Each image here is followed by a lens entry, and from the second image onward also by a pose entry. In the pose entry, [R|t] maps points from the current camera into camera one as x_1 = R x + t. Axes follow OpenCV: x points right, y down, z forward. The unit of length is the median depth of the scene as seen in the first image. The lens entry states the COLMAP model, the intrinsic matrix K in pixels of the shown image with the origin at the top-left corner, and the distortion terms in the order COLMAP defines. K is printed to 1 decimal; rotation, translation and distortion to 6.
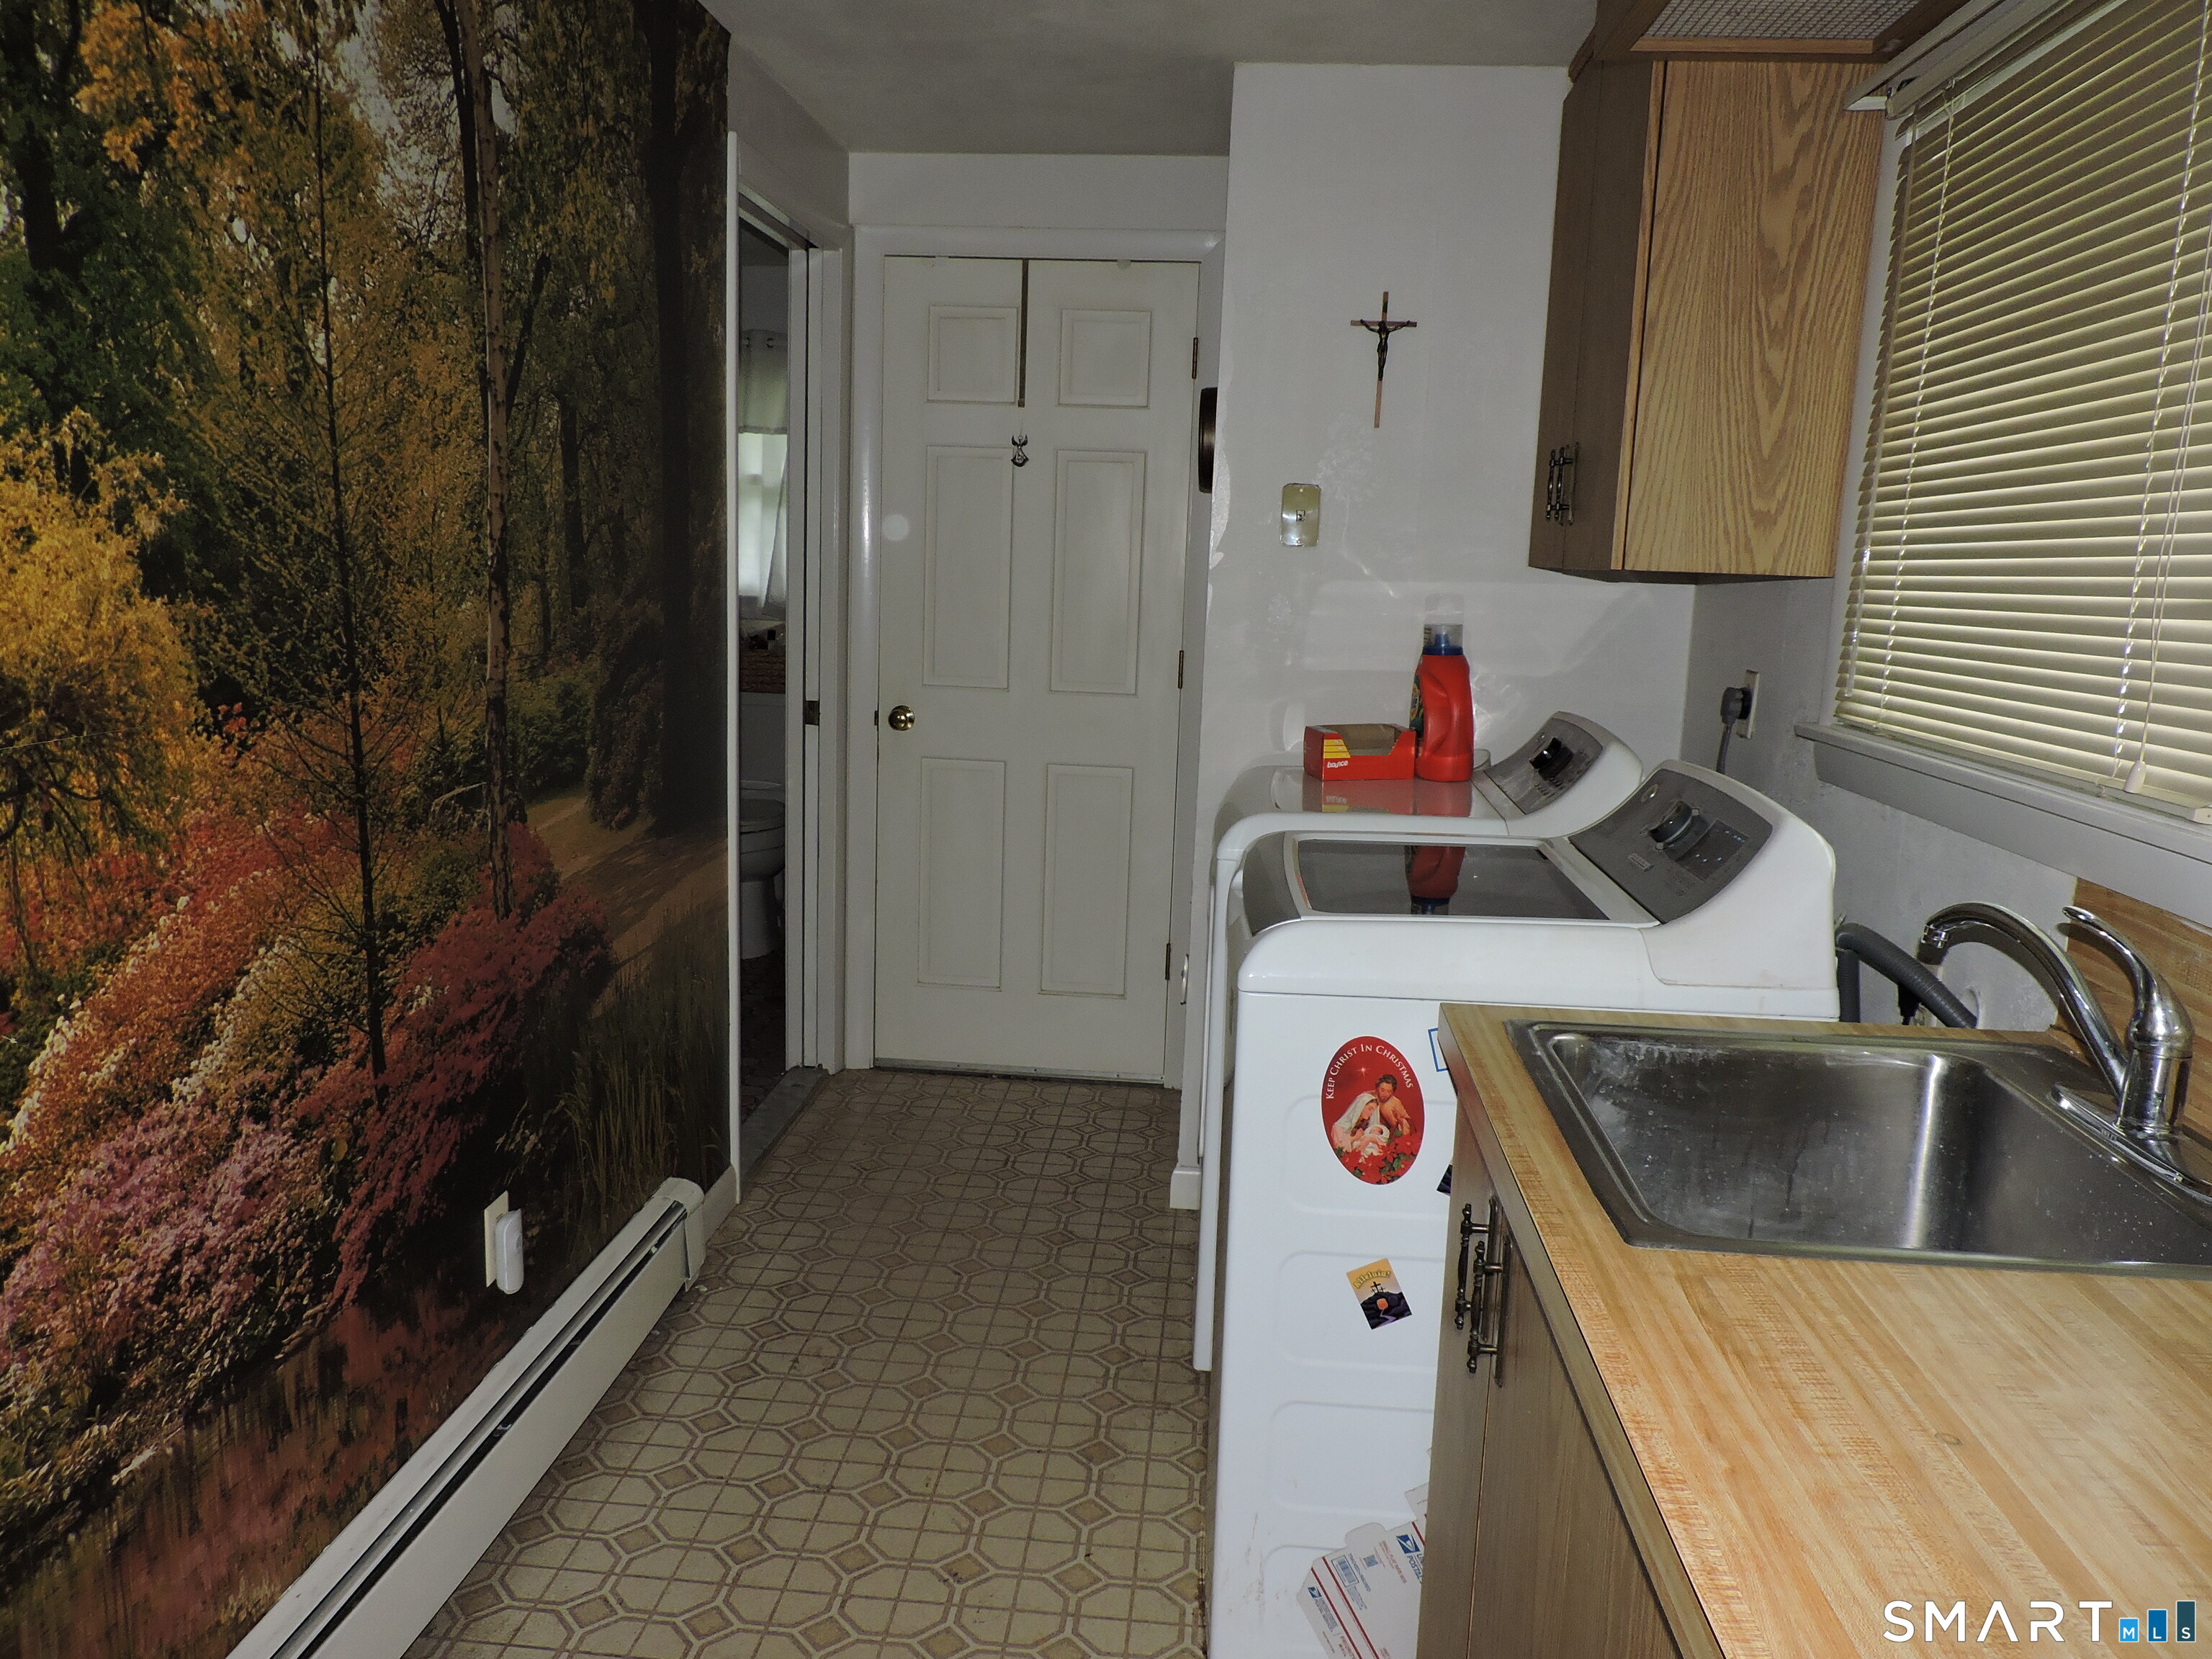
lens RADIAL K [[1579.3, 0, 1106.6], [0, 1579.3, 824.6], [0, 0, 1]] dist [-0.012517, -0.001284]
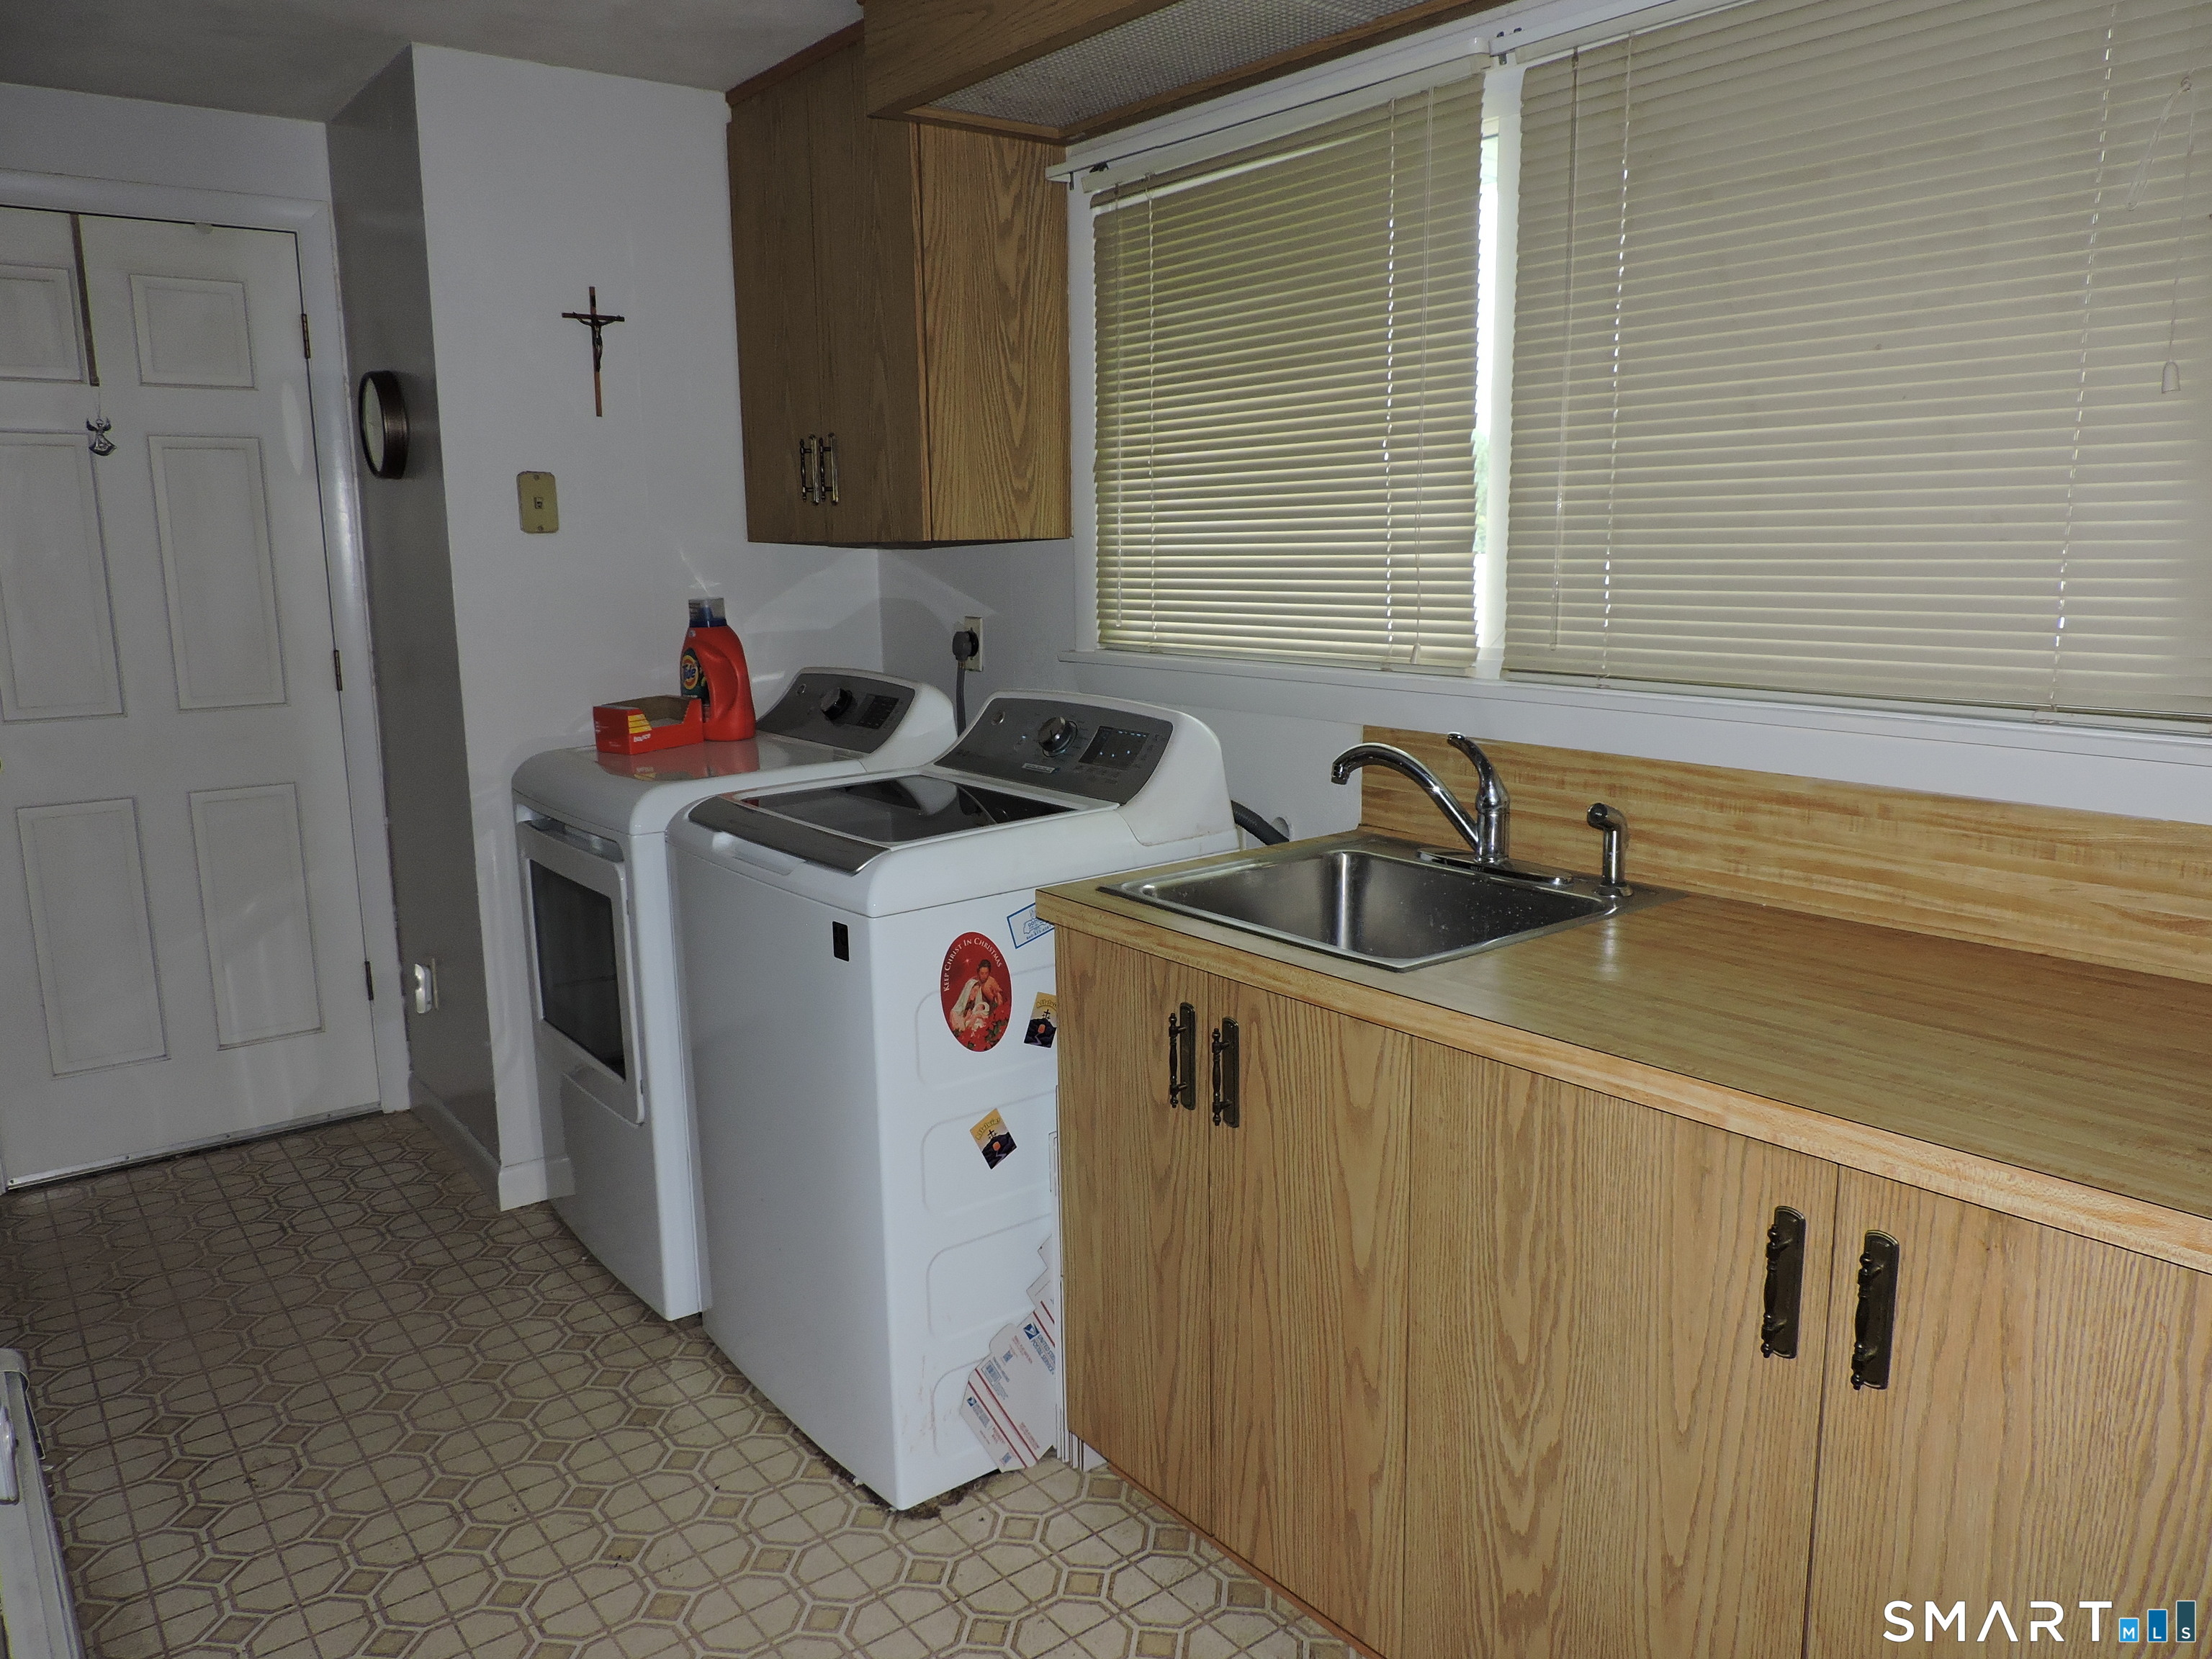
lens RADIAL K [[1579.3, 0, 1100.6], [0, 1579.3, 823.9], [0, 0, 1]] dist [-0.012517, -0.001284]
pose [[0.734297, -0.165595, 0.658321, -0.427672], [0.151962, 0.985277, 0.078338, -0.022287], [-0.661601, 0.042516, 0.748650, 0.010672]]
